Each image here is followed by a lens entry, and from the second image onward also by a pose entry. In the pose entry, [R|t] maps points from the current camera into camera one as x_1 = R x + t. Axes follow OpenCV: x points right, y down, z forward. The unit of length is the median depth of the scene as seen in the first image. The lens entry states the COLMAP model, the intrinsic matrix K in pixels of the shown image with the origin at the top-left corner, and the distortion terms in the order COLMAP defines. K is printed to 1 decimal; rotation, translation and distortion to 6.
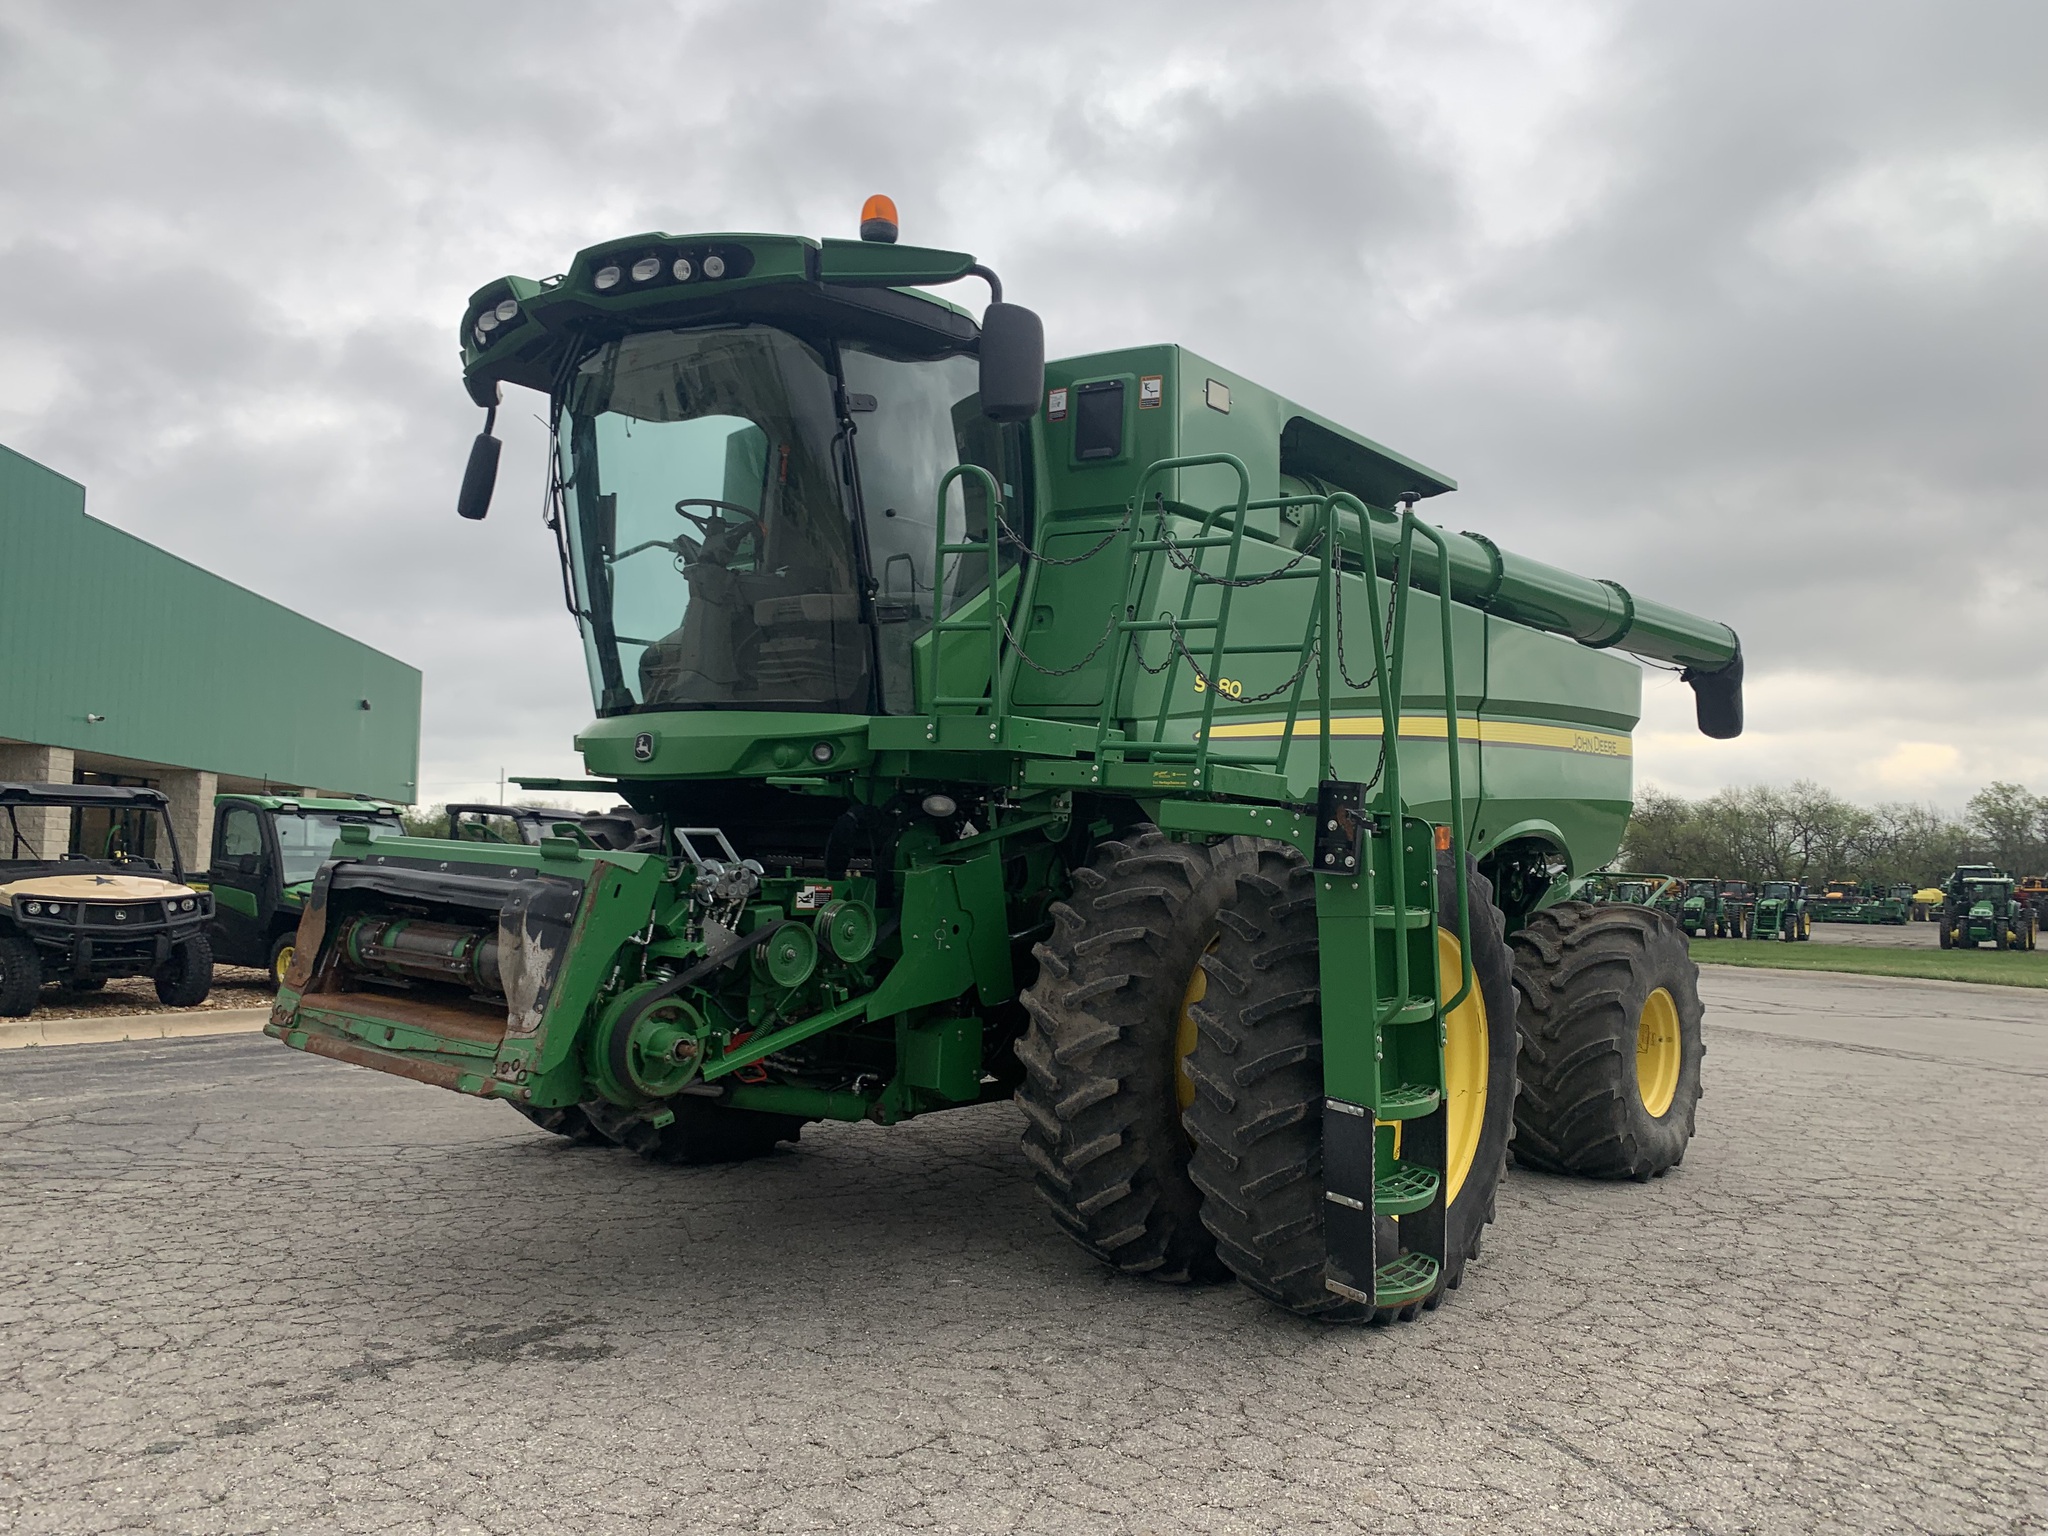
lens RADIAL K [[1568.9, 0, 1034.8], [0, 1568.9, 766.3], [0, 0, 1]] dist [0.018480, -0.025973]
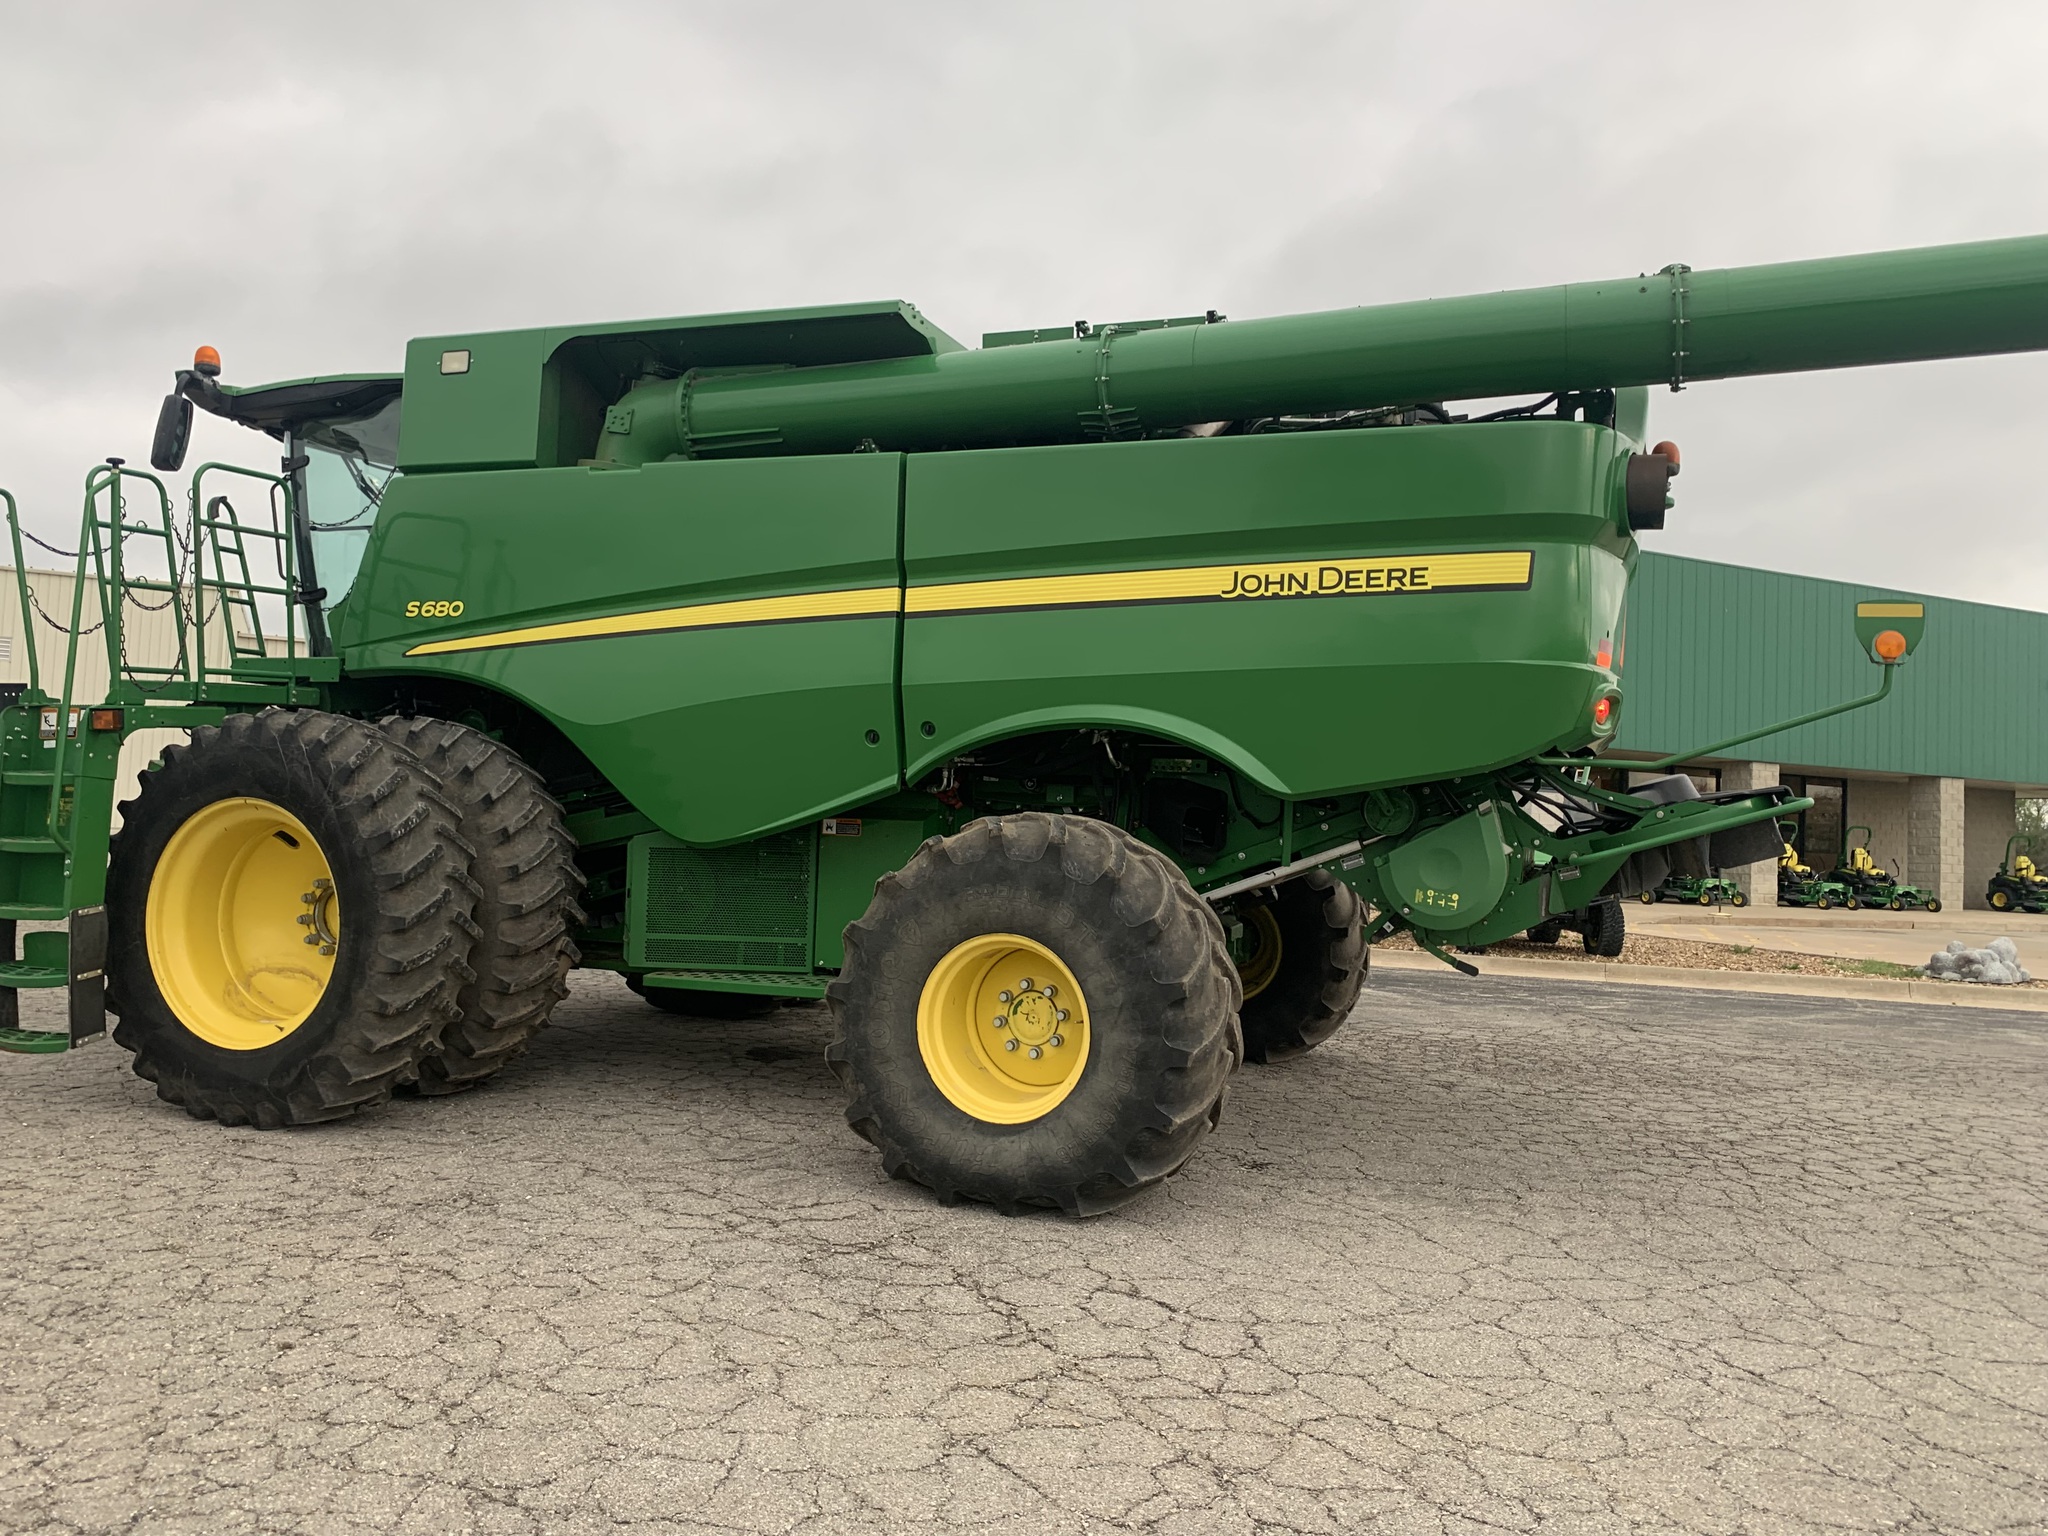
lens RADIAL K [[1568.9, 0, 1024.9], [0, 1568.9, 757.5], [0, 0, 1]] dist [0.018480, -0.025973]
pose [[0.326168, -0.042616, -0.944351, 1.678722], [0.030061, 0.998946, -0.034697, 0.139673], [0.944834, -0.017072, 0.327105, 1.257080]]
